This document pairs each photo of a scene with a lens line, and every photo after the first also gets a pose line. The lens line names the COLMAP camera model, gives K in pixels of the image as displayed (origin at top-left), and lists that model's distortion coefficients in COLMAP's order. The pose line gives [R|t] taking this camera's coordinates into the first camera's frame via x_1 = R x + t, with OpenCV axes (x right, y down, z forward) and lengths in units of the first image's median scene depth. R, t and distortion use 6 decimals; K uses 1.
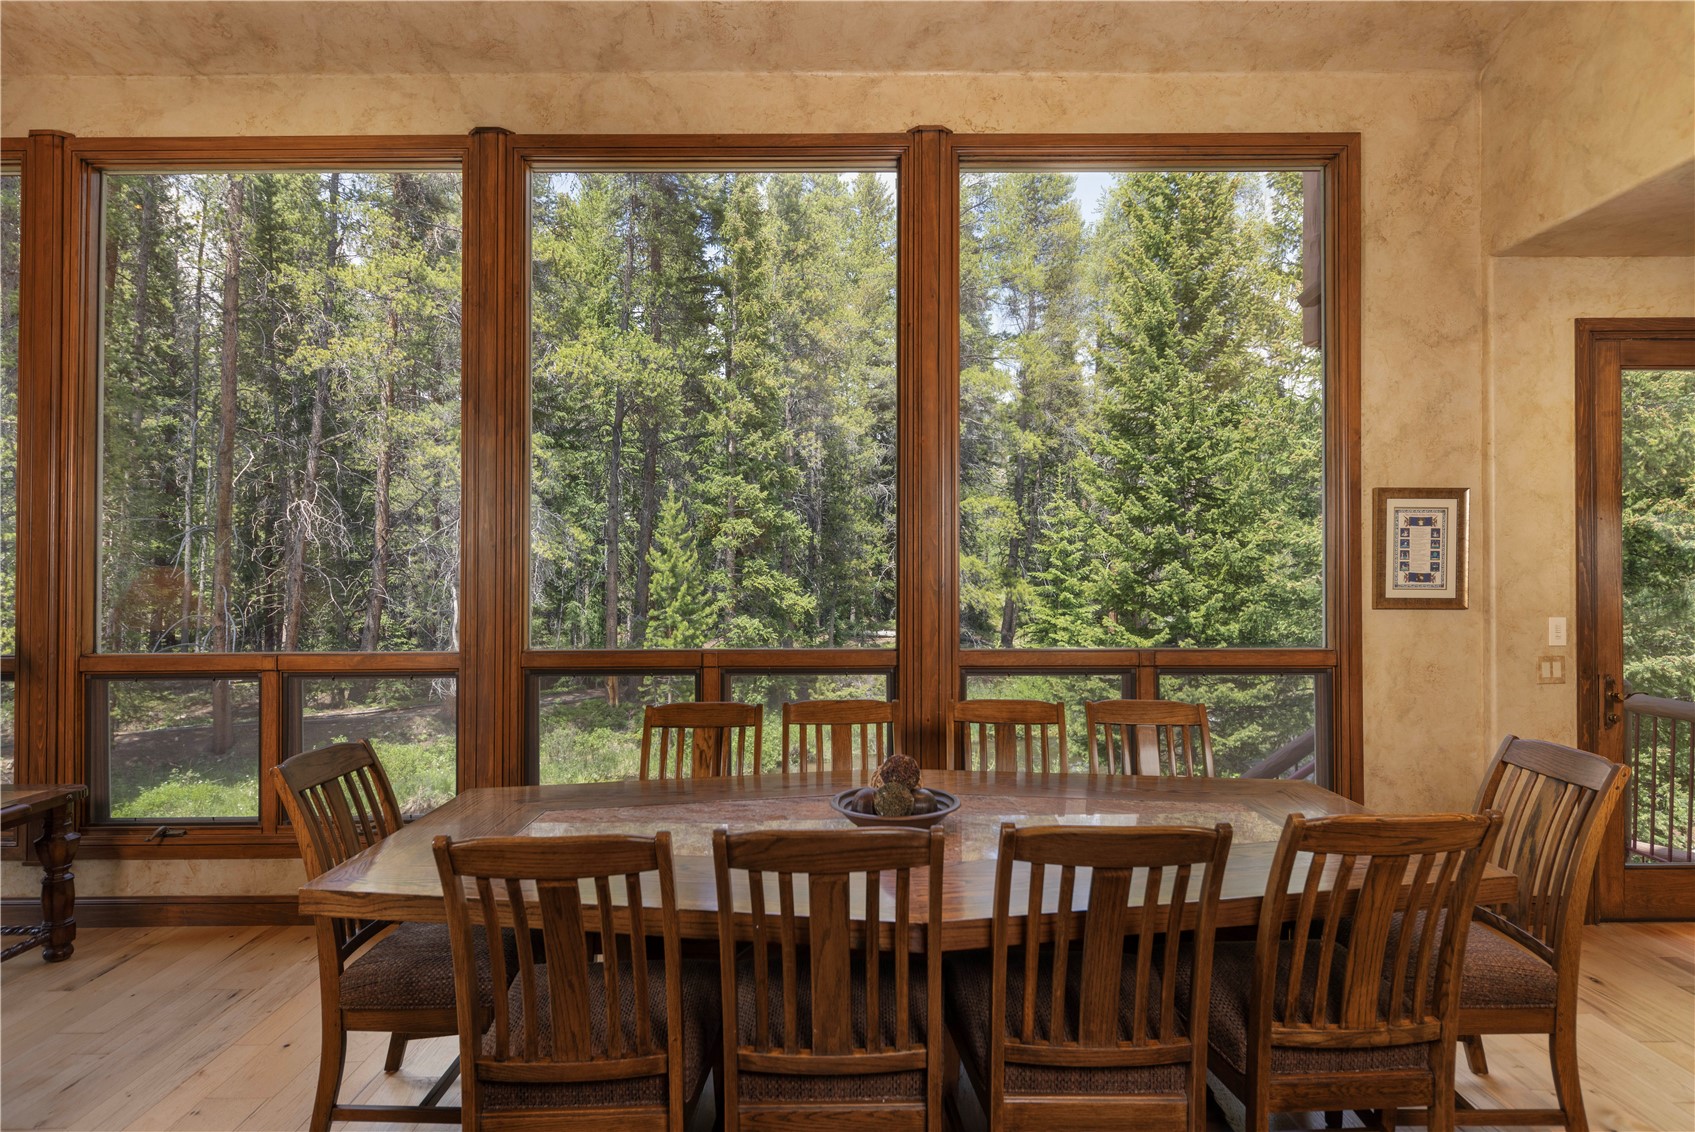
lens RADIAL K [[919.3, 0, 920.7], [0, 919.3, 581.9], [0, 0, 1]] dist [0.000543, 0.000071]
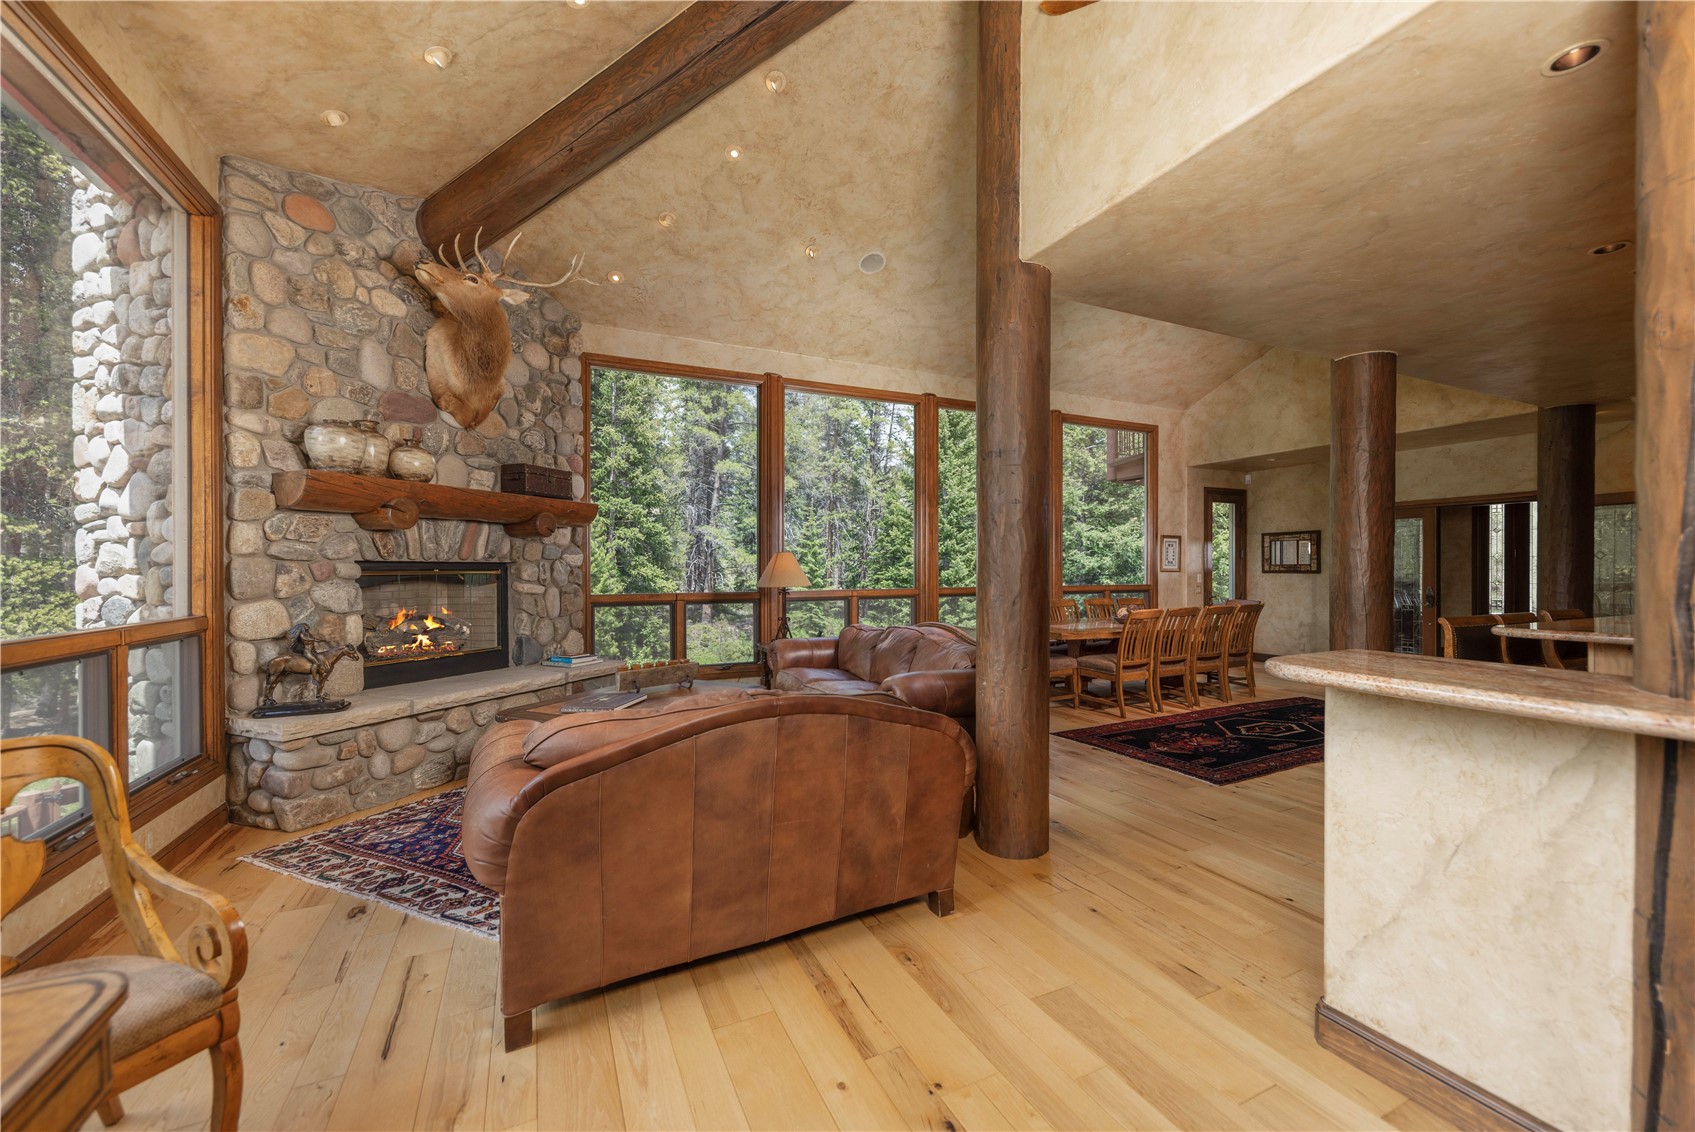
lens RADIAL K [[691.3, 0, 897.7], [0, 691.3, 603.9], [0, 0, 1]] dist [0.009269, -0.004727]
pose [[0.885119, -0.023635, 0.464764, -0.533317], [0.004814, 0.999121, 0.041641, 0.012954], [-0.465340, -0.034620, 0.884455, -0.272333]]
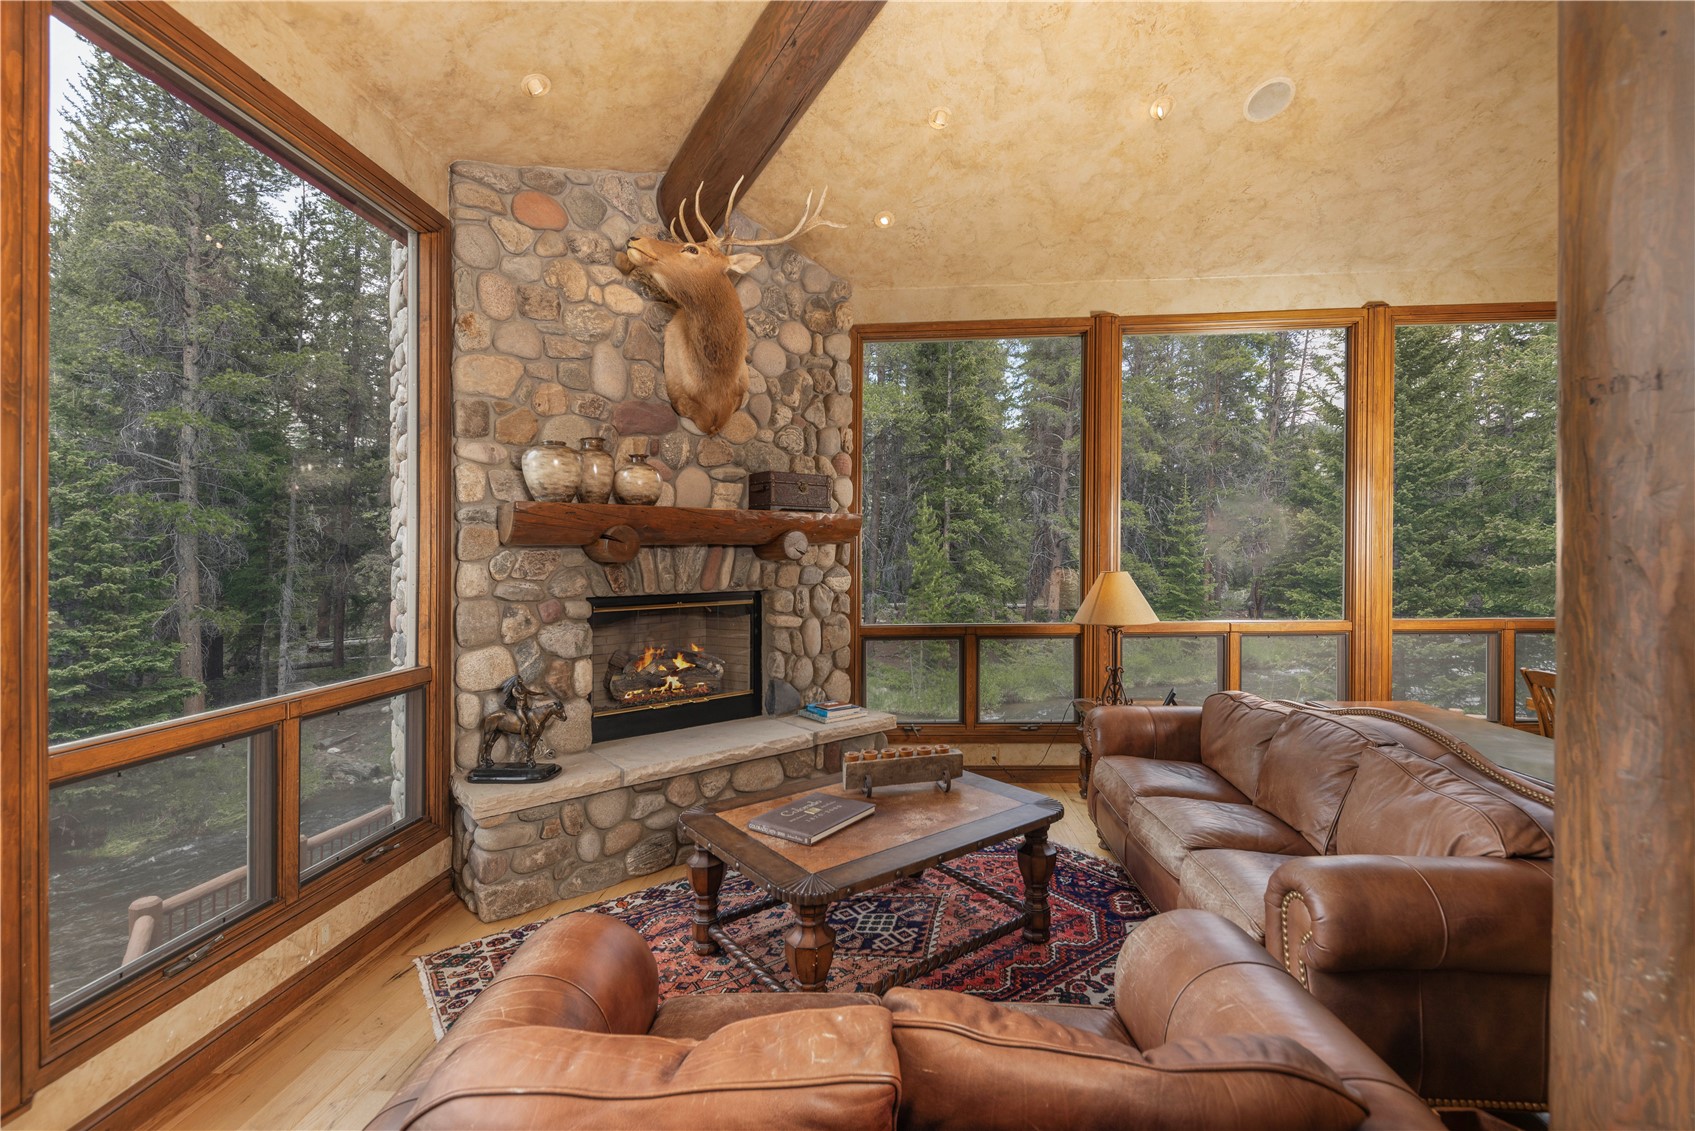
lens RADIAL K [[749.2, 0, 848.6], [0, 749.2, 570.9], [0, 0, 1]] dist [0.017765, -0.012259]
pose [[0.997848, -0.004767, -0.065394, -0.473042], [0.005456, 0.999931, 0.010361, -0.010989], [0.065340, -0.010696, 0.997806, -0.153928]]
